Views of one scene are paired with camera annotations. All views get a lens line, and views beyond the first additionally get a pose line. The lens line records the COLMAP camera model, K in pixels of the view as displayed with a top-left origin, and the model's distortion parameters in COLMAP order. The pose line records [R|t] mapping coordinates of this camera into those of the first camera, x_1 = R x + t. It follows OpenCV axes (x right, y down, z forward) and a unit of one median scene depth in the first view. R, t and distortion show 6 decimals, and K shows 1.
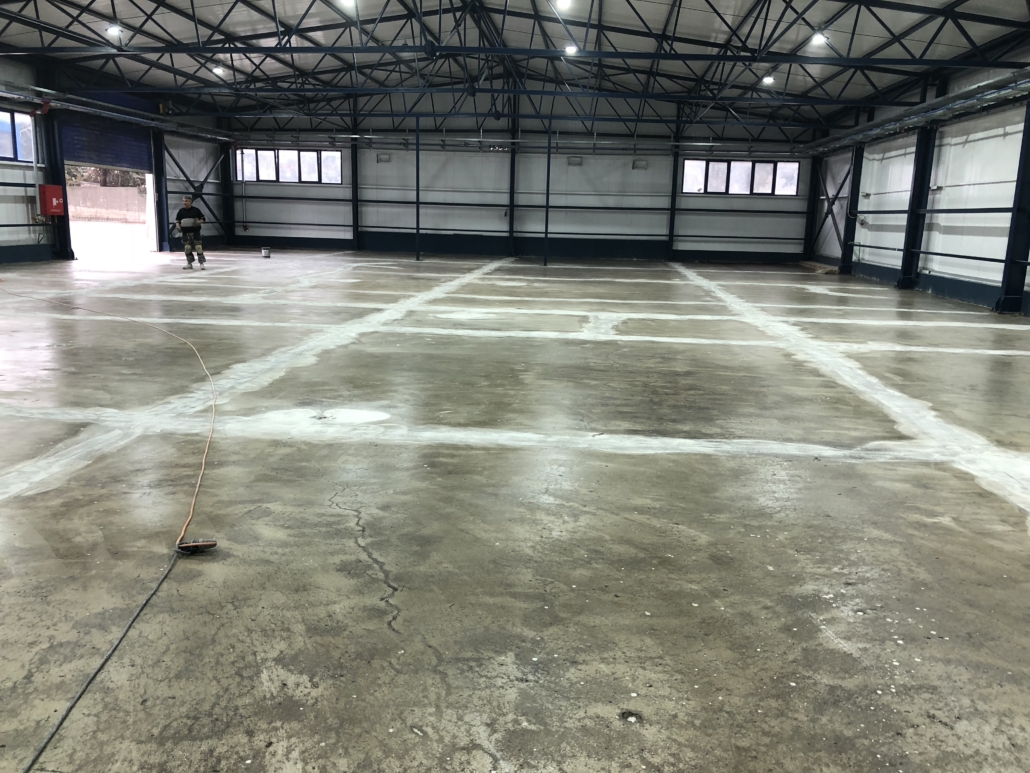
lens RADIAL K [[853.3, 0, 518.2], [0, 853.3, 382.9], [0, 0, 1]] dist [0.036000, -0.025674]
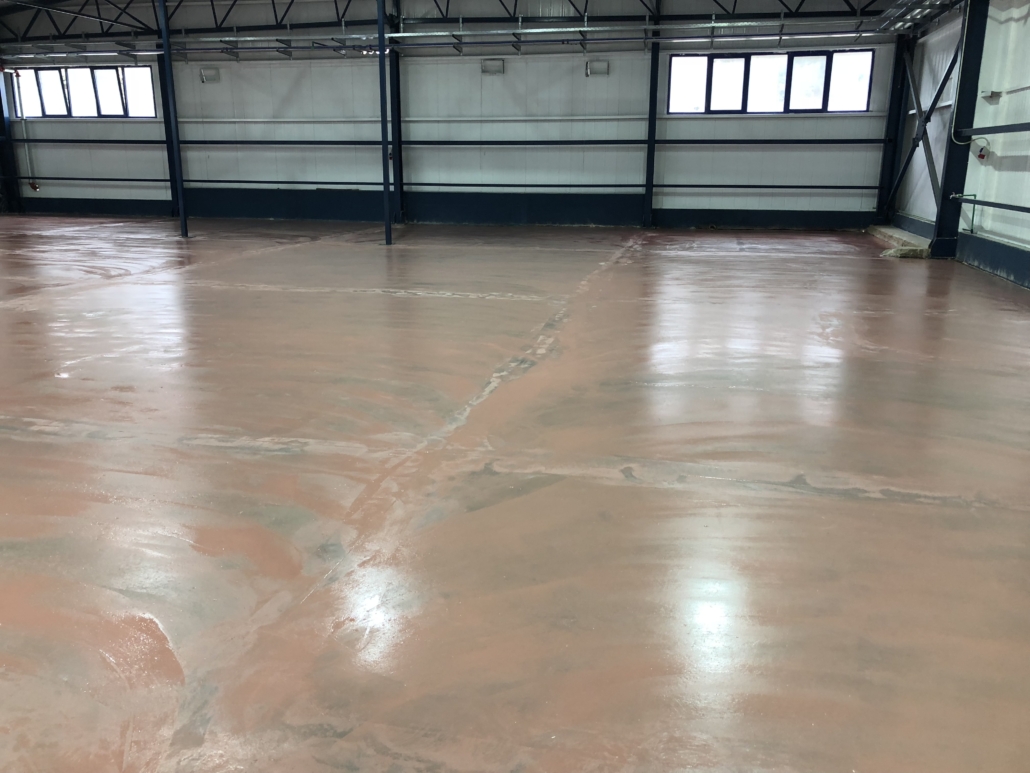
lens RADIAL K [[853.3, 0, 501.6], [0, 853.3, 372.4], [0, 0, 1]] dist [0.036000, -0.025674]
pose [[0.989983, 0.008829, -0.140913, 0.165285], [-0.002189, 0.998883, 0.047207, -0.069701], [0.141172, -0.046426, 0.988896, 0.387640]]
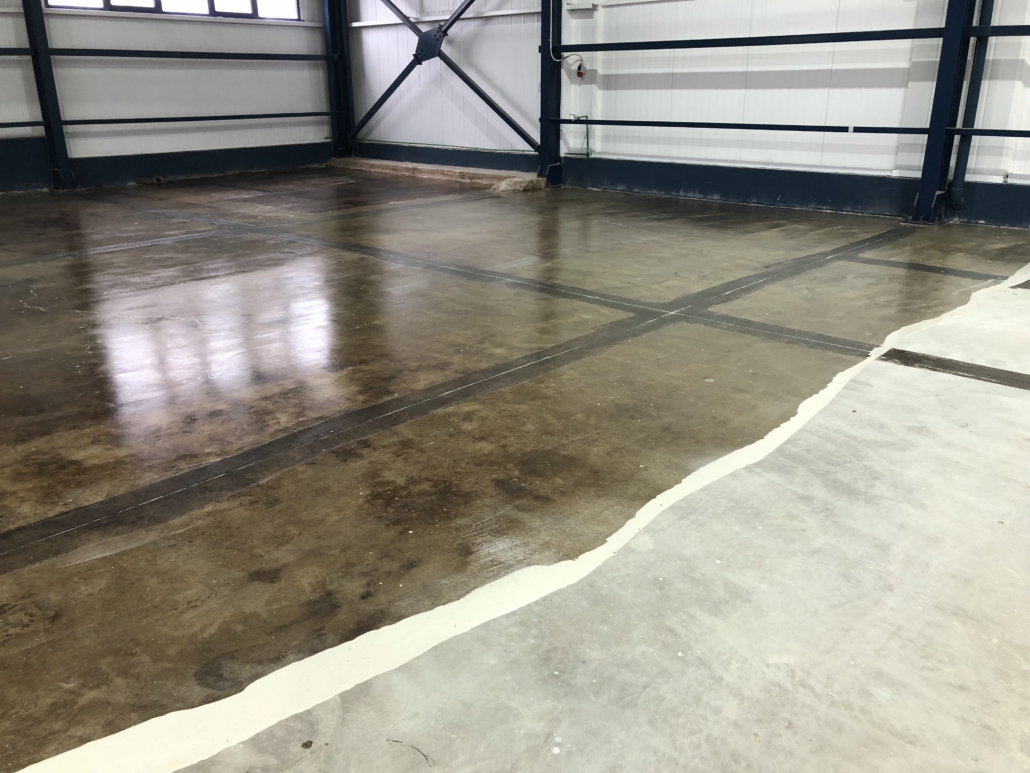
lens RADIAL K [[853.3, 0, 509.3], [0, 853.3, 389.4], [0, 0, 1]] dist [0.036000, -0.025674]
pose [[0.609696, -0.301915, 0.732883, -0.017653], [0.178925, 0.953174, 0.243815, -0.117850], [-0.772176, -0.017522, 0.635167, 0.603624]]
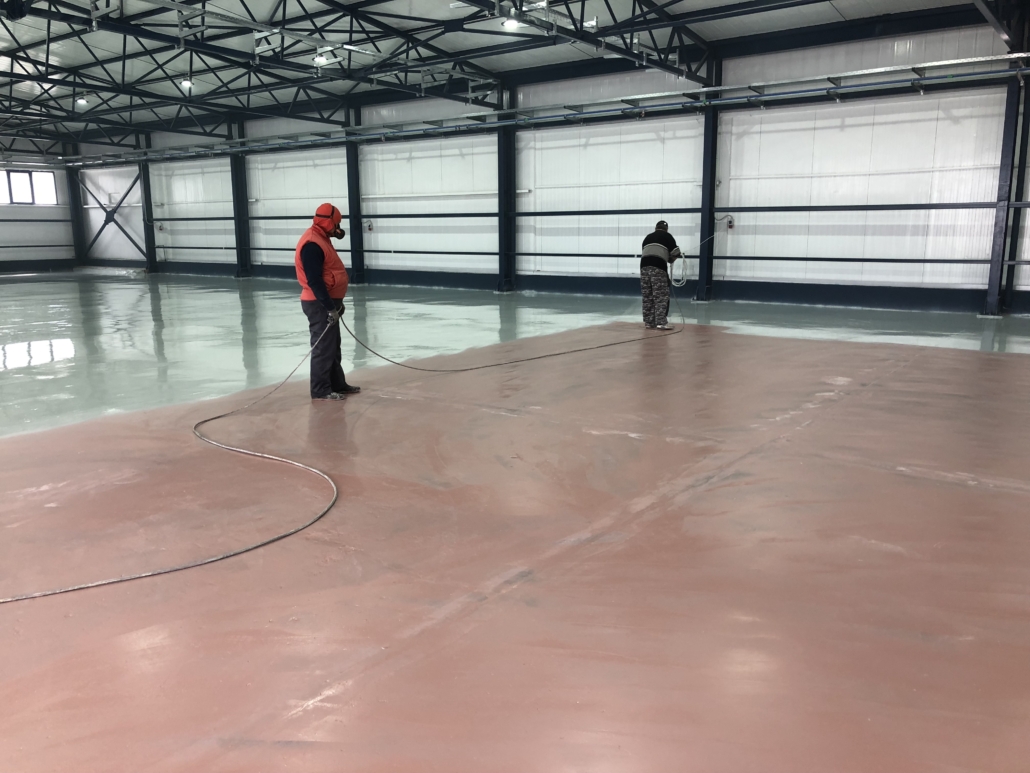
lens RADIAL K [[853.3, 0, 516.6], [0, 853.3, 387.0], [0, 0, 1]] dist [0.036000, -0.025674]
pose [[0.521432, -0.183237, 0.833387, -0.306256], [0.183601, 0.977887, 0.100134, -0.000957], [-0.833307, 0.100797, 0.543544, -0.024471]]
